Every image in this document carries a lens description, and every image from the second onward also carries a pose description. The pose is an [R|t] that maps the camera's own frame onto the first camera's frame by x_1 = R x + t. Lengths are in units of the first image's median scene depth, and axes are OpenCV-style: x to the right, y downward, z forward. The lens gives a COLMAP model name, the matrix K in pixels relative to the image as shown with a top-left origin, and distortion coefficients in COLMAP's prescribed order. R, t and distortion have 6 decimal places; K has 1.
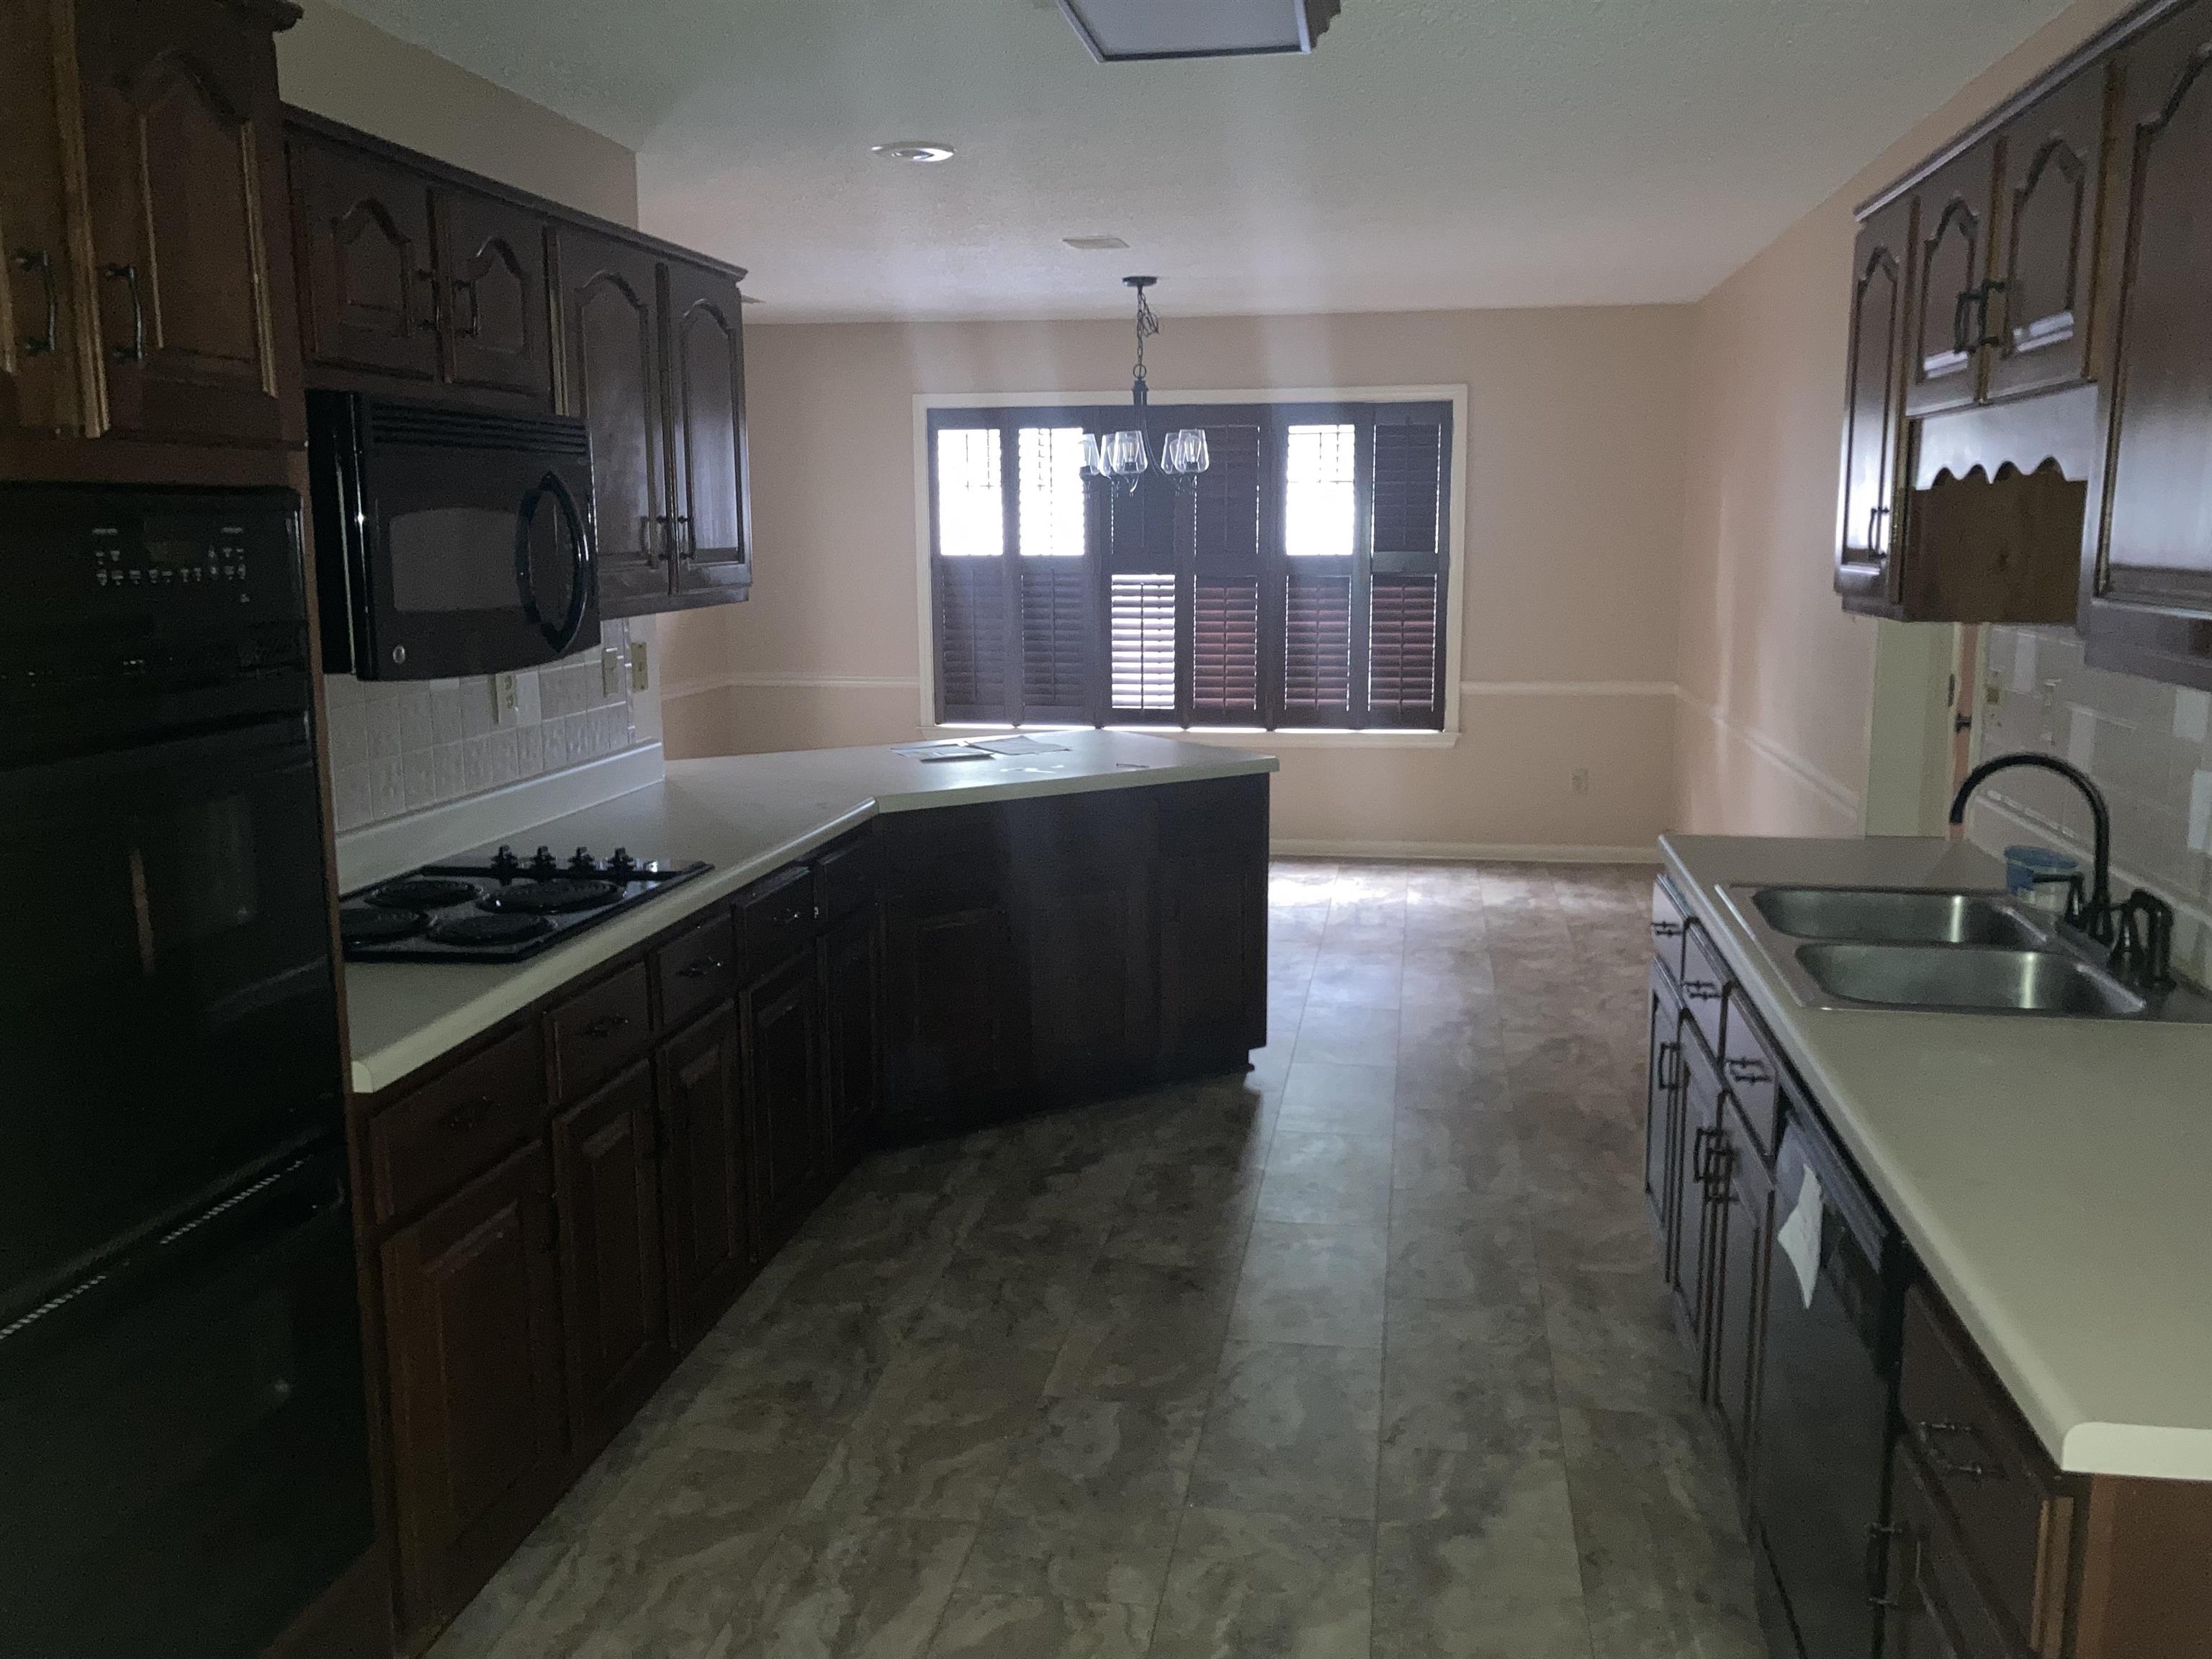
lens RADIAL K [[1809.2, 0, 1102.8], [0, 1809.2, 826.9], [0, 0, 1]] dist [0.025888, -0.035639]
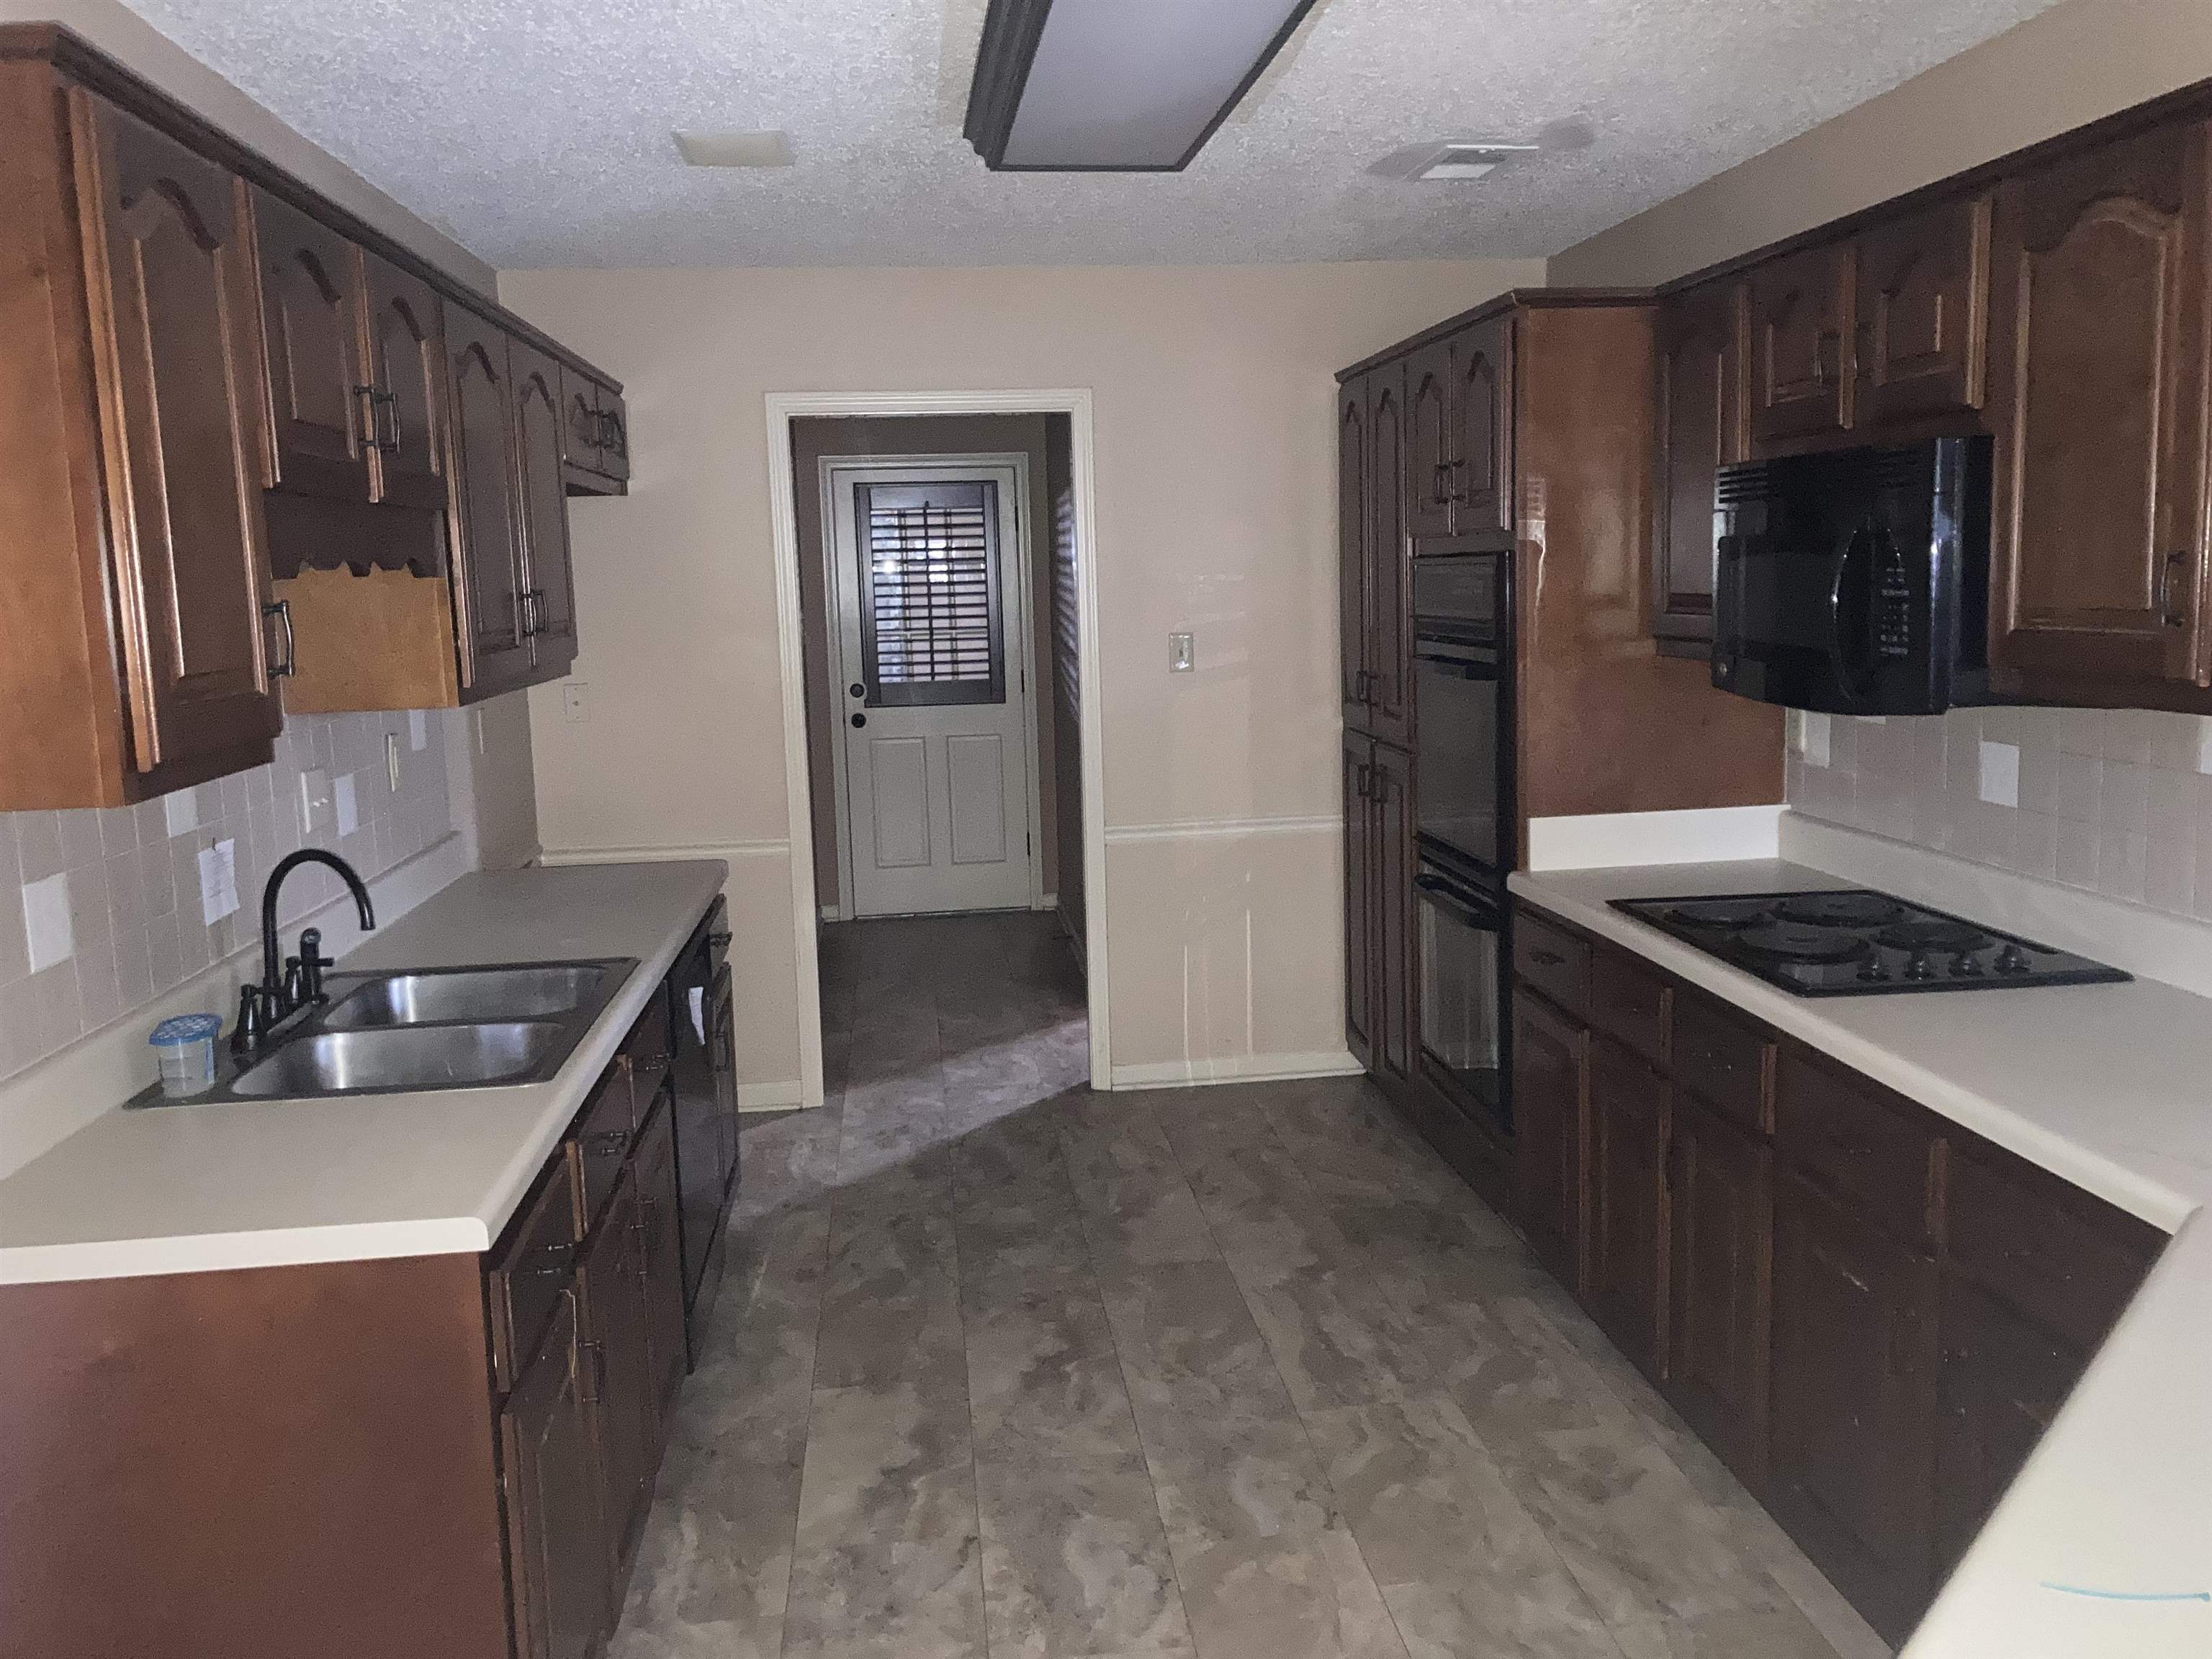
lens RADIAL K [[1809.2, 0, 1107.2], [0, 1809.2, 825.1], [0, 0, 1]] dist [0.025888, -0.035639]
pose [[-0.959706, 0.075011, -0.270810, 0.175909], [-0.012388, 0.951483, 0.307452, -0.176371], [0.280734, 0.298418, -0.912215, 0.980720]]
